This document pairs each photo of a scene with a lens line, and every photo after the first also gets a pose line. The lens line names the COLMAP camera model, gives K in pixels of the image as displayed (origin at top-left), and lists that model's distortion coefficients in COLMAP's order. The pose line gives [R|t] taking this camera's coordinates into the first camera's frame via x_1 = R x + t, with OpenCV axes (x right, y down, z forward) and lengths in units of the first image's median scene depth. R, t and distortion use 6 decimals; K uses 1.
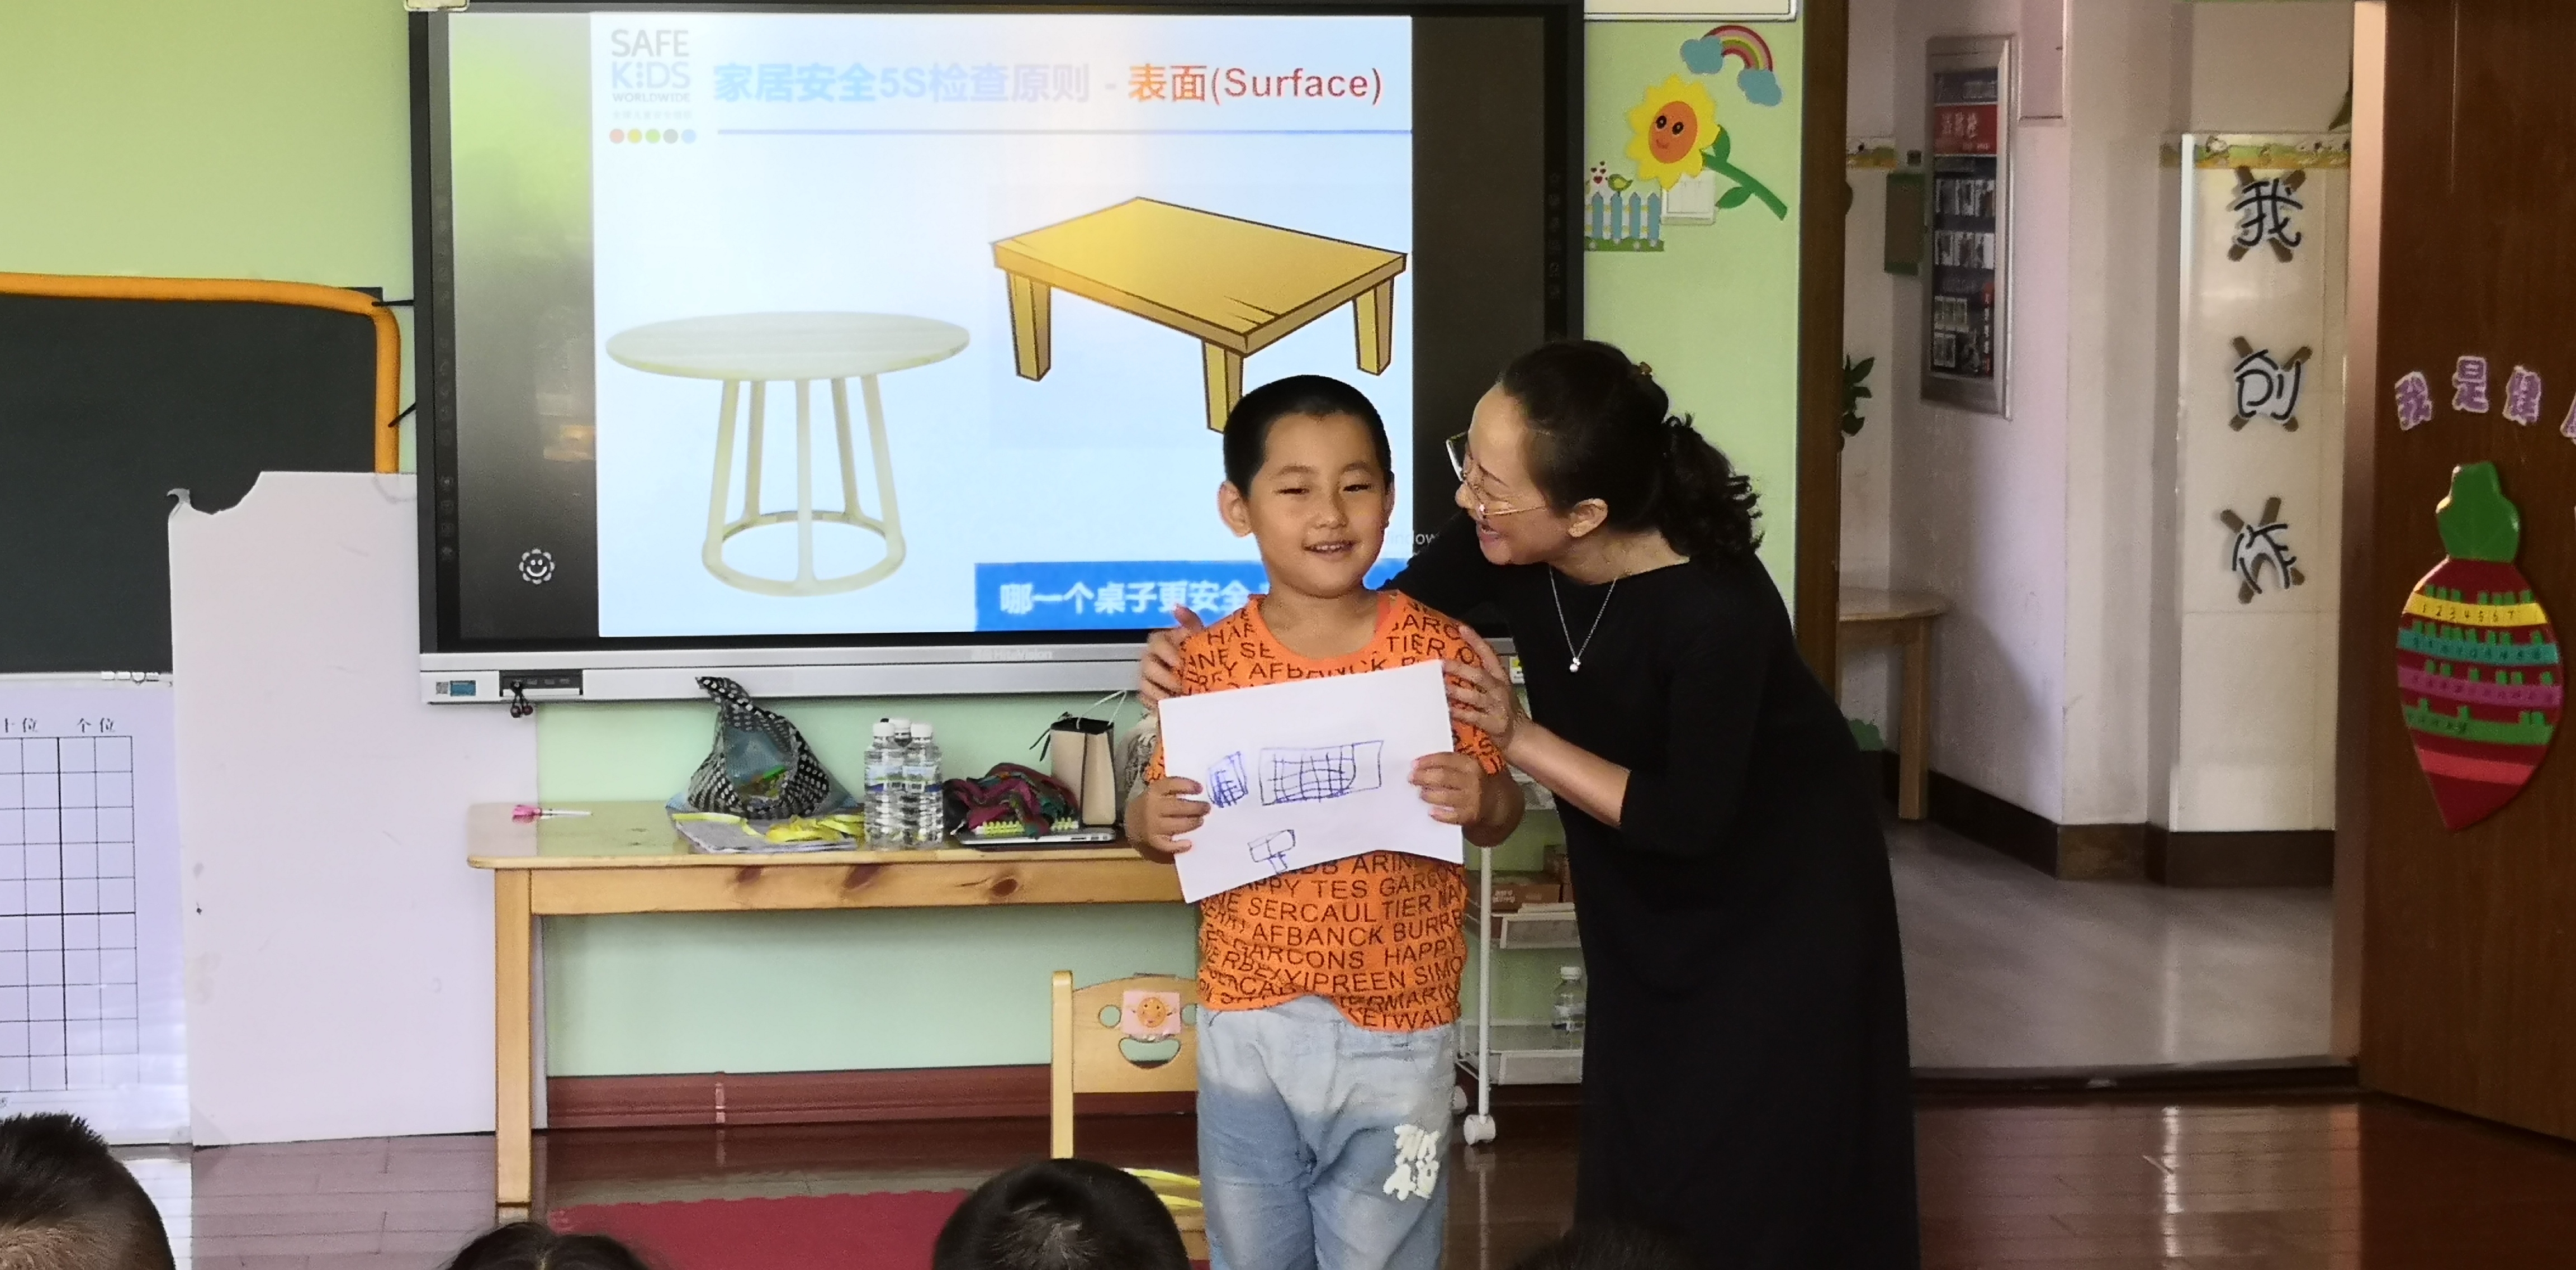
lens RADIAL K [[5424.4, 0, 1299.3], [0, 5424.4, 627.7], [0, 0, 1]] dist [0.134190, -0.334775]
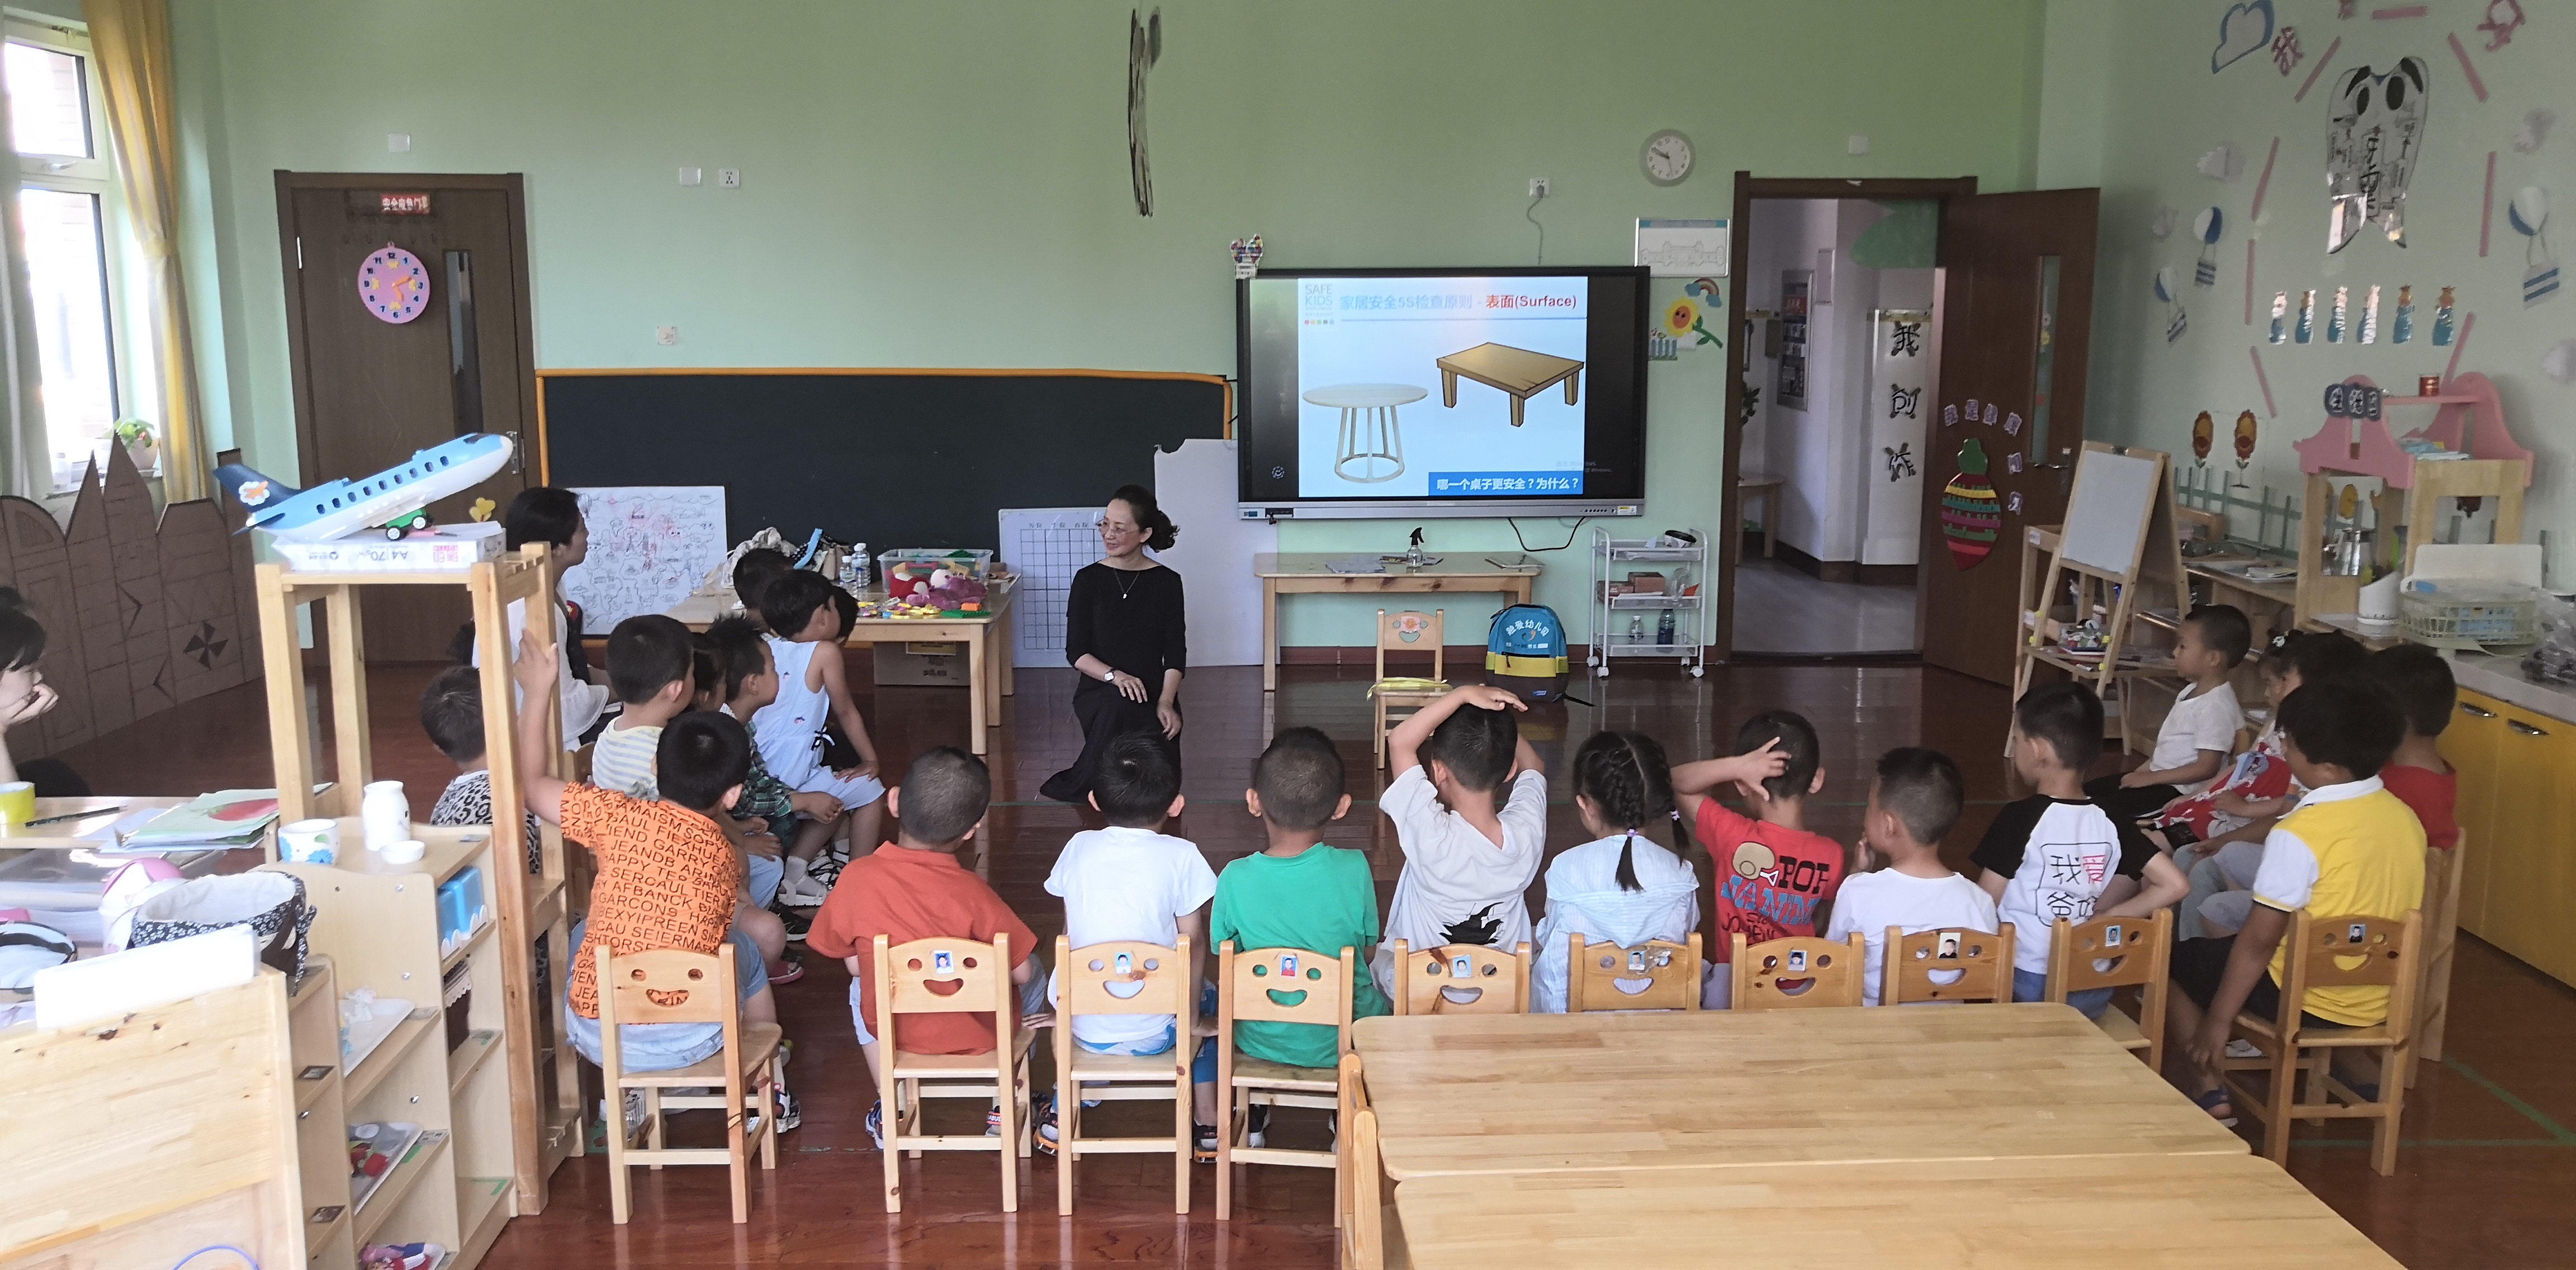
lens RADIAL K [[2010.5, 0, 1288.0], [0, 2010.5, 635.0], [0, 0, 1]] dist [-0.008530, 0.038244]
pose [[0.991532, 0.018172, -0.128584, 0.004137], [-0.007299, 0.996395, 0.084525, -0.014493], [0.129656, -0.082871, 0.988090, -0.061260]]
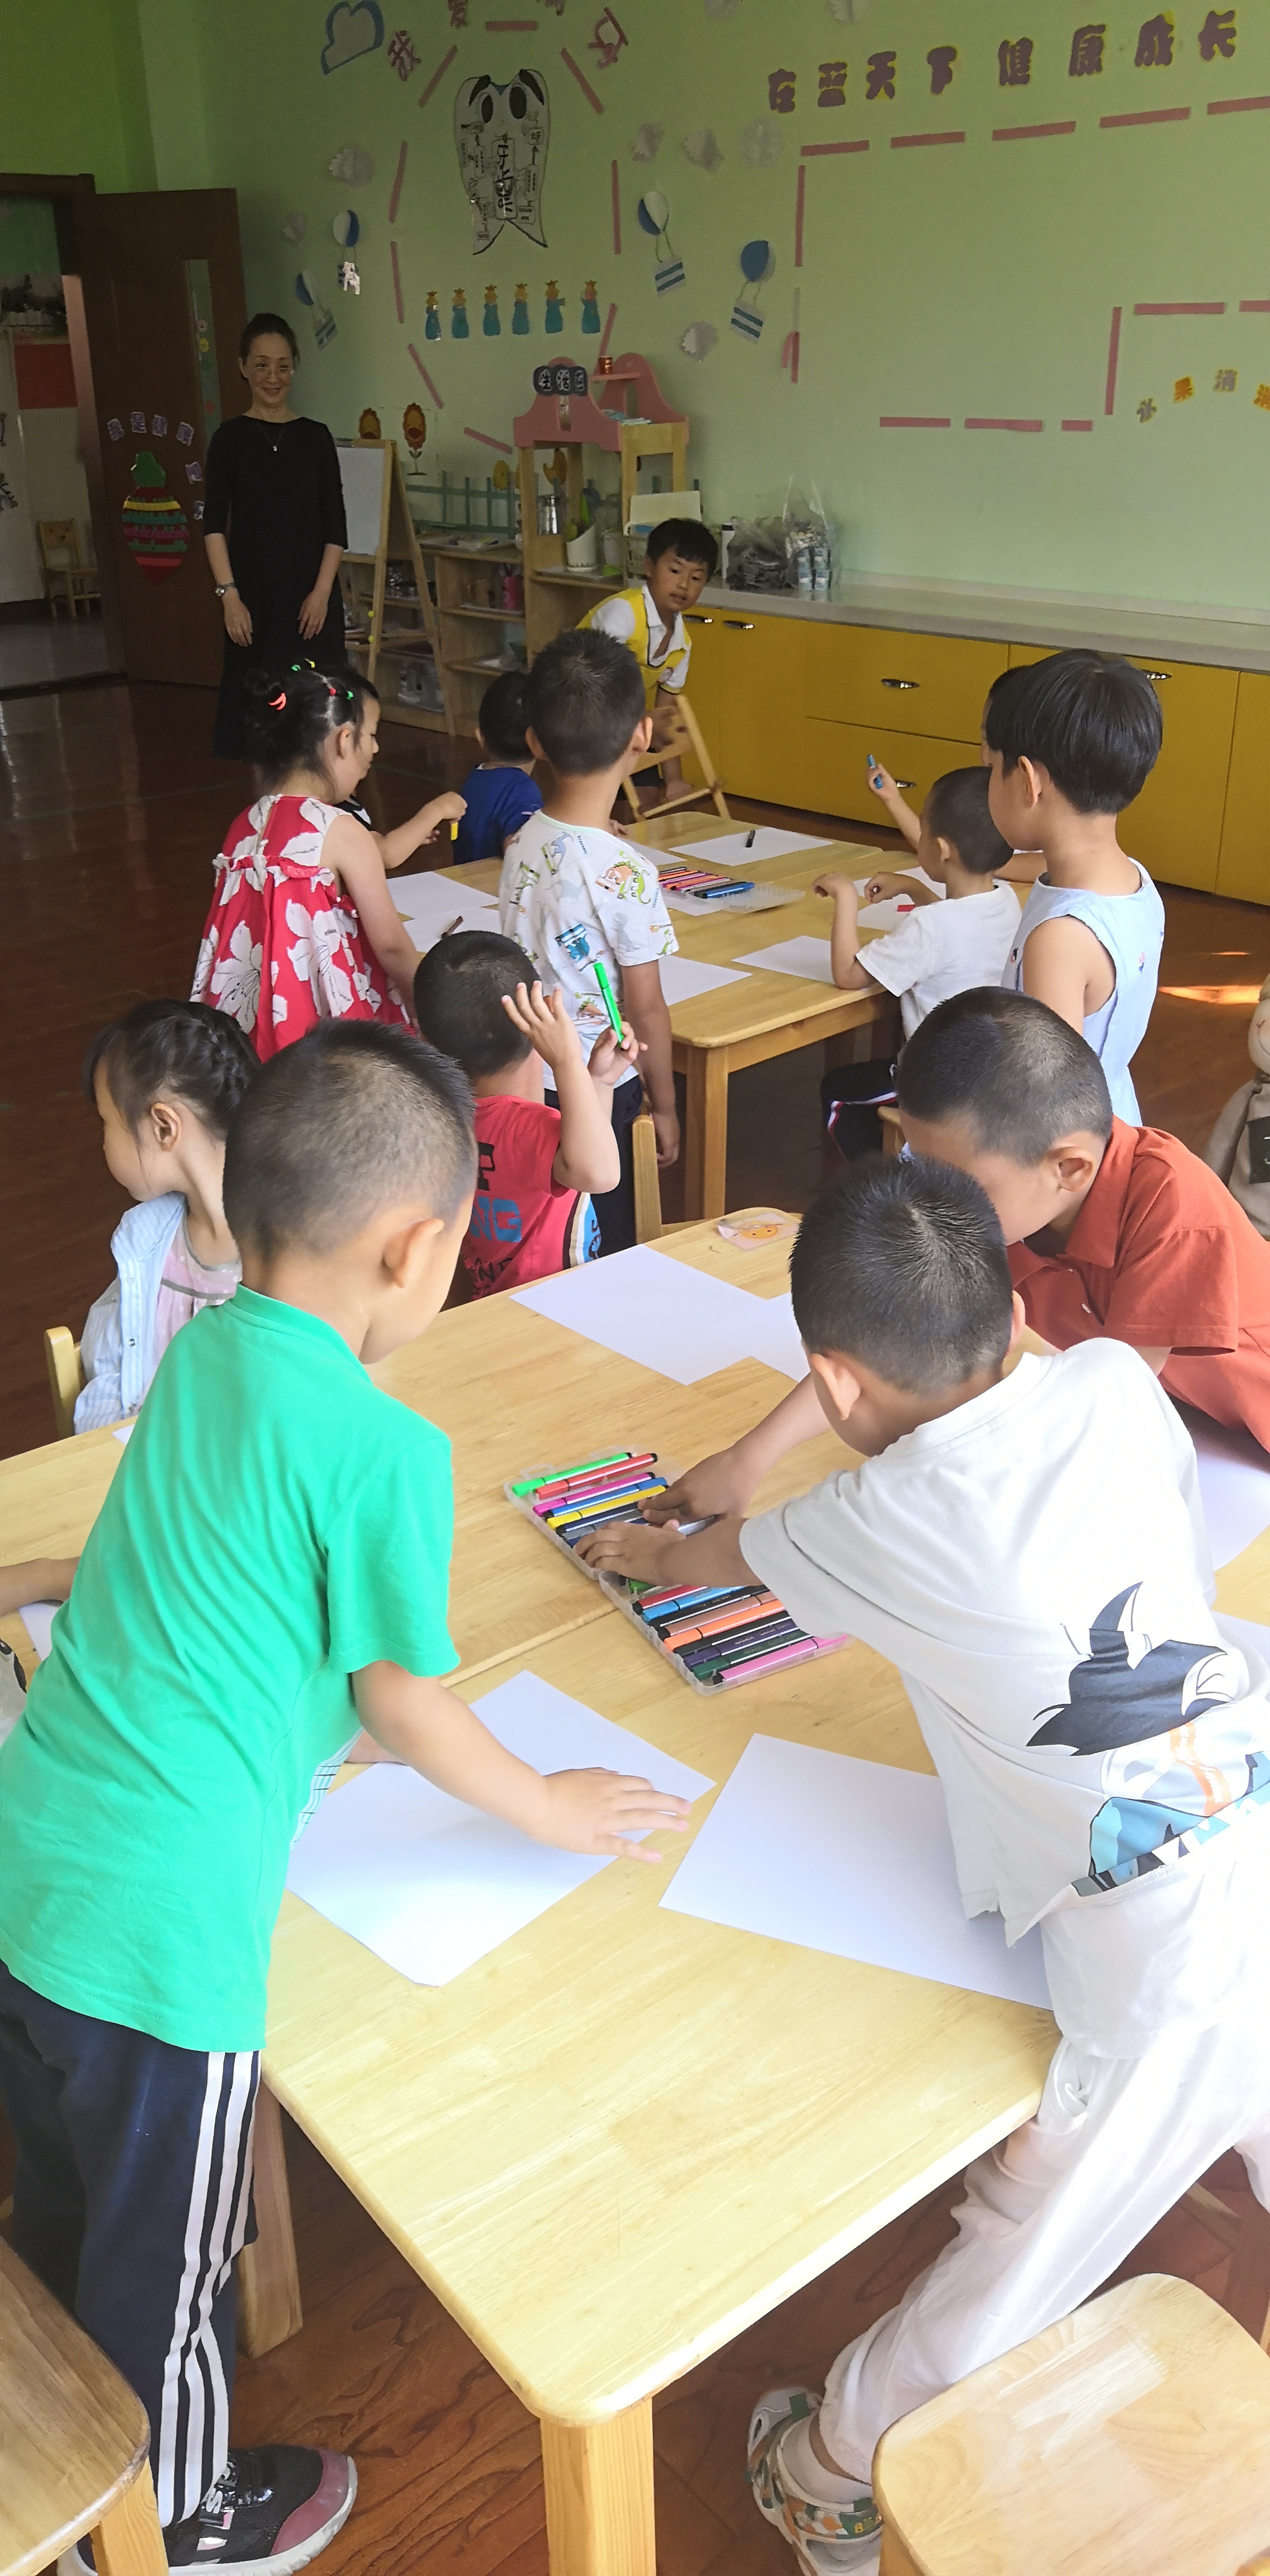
lens RADIAL K [[2010.5, 0, 635.0], [0, 2010.5, 1288.0], [0, 0, 1]] dist [-0.008530, 0.038244]
pose [[0.834756, -0.252045, 0.489546, -0.208137], [0.064216, 0.927579, 0.368068, 0.006206], [-0.546862, -0.275811, 0.790487, -0.125887]]
